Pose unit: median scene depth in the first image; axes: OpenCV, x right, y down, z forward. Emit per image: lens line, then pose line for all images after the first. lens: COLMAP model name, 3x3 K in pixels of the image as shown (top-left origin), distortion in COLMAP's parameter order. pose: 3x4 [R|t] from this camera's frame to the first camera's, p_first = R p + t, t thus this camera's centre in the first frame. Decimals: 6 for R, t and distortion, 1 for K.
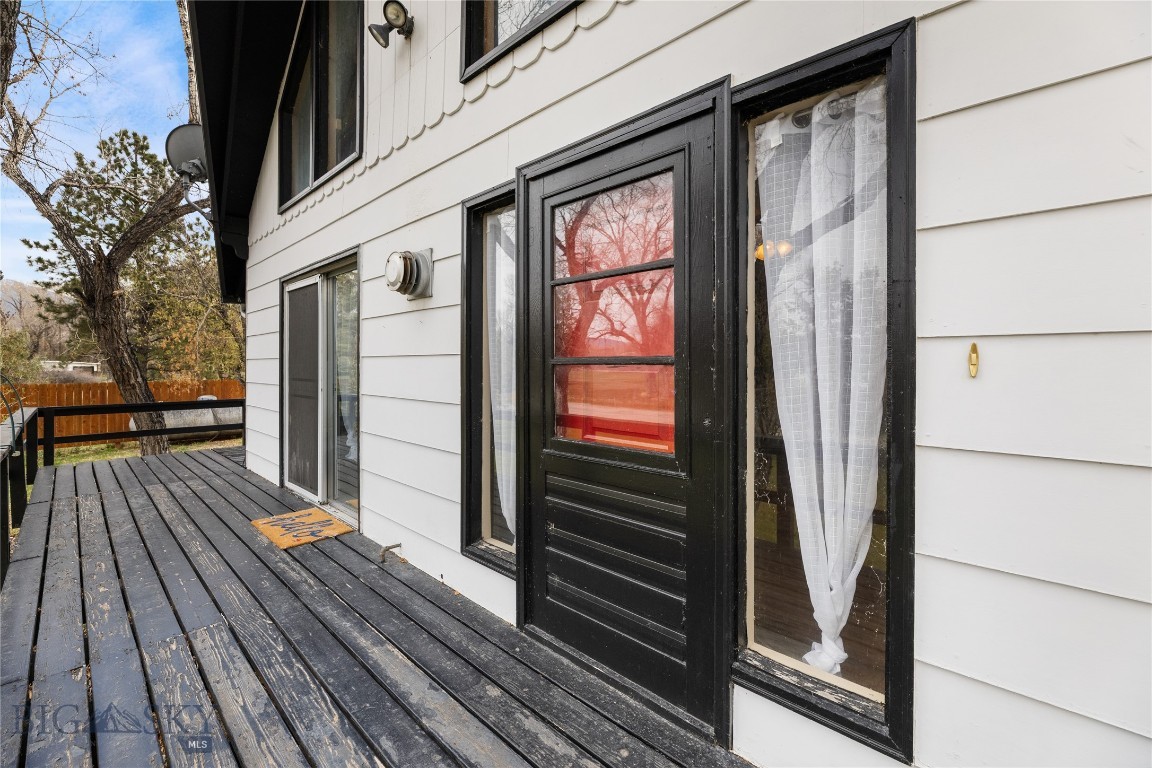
lens RADIAL K [[464.6, 0, 578.0], [0, 464.6, 362.7], [0, 0, 1]] dist [0.000231, 0.000050]
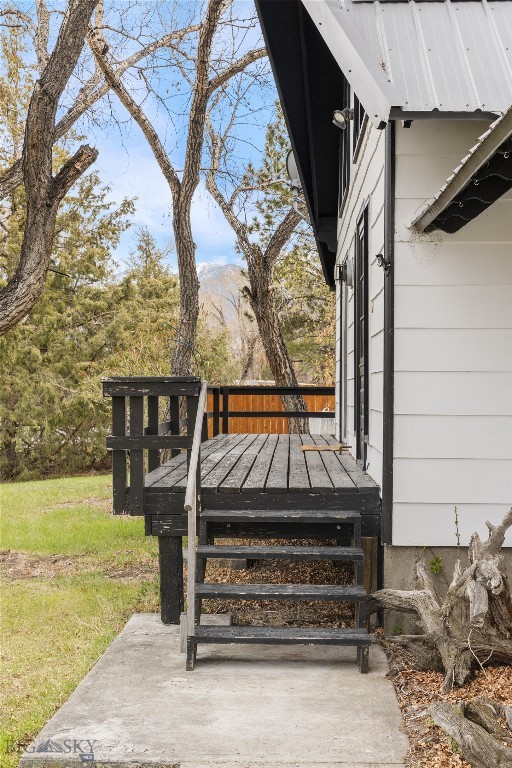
lens RADIAL K [[1111.6, 0, 256.6], [0, 1111.6, 372.2], [0, 0, 1]] dist [-0.021263, -0.061521]
pose [[0.649219, -0.008197, -0.760557, 2.130807], [-0.005199, 0.999871, -0.015214, 0.191359], [0.760584, 0.013831, 0.649093, -1.564912]]
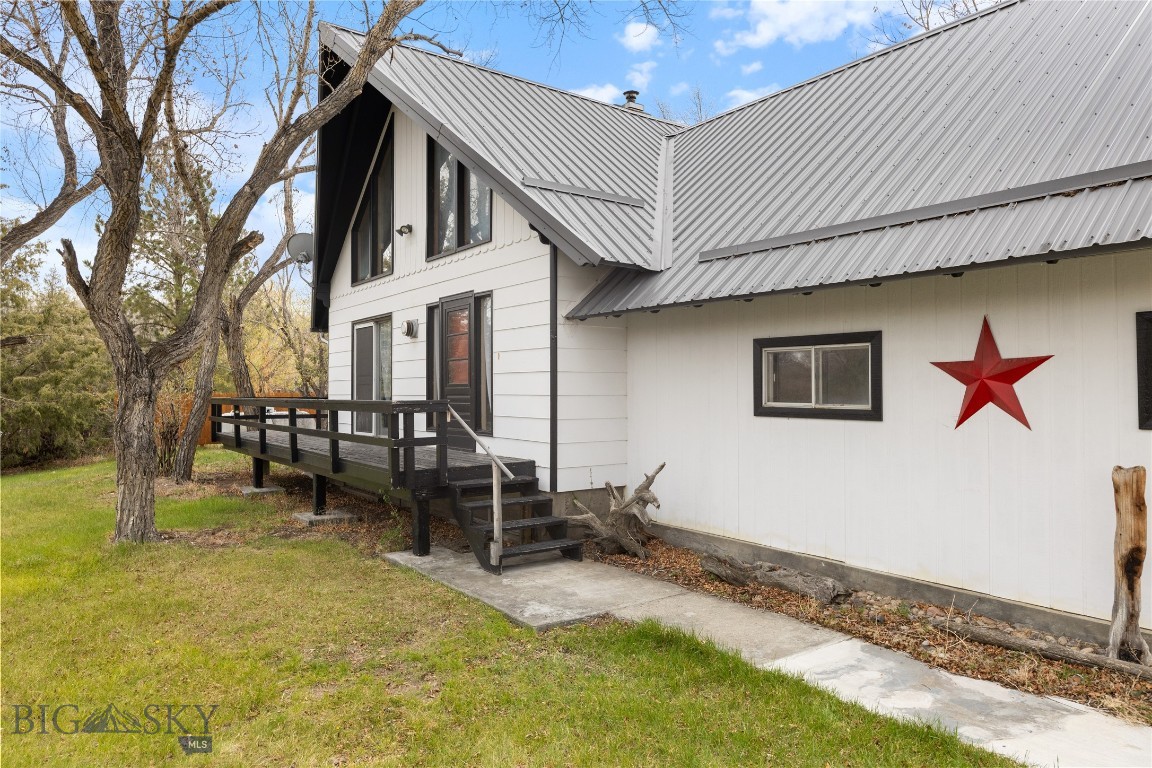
lens RADIAL K [[749.7, 0, 576.0], [0, 749.7, 384.0], [0, 0, 1]] dist [-0.015465, -0.001657]
pose [[0.979356, -0.005047, -0.202080, 1.219681], [0.003475, 0.999961, -0.008132, 0.134418], [0.202113, 0.007262, 0.979335, -2.548572]]
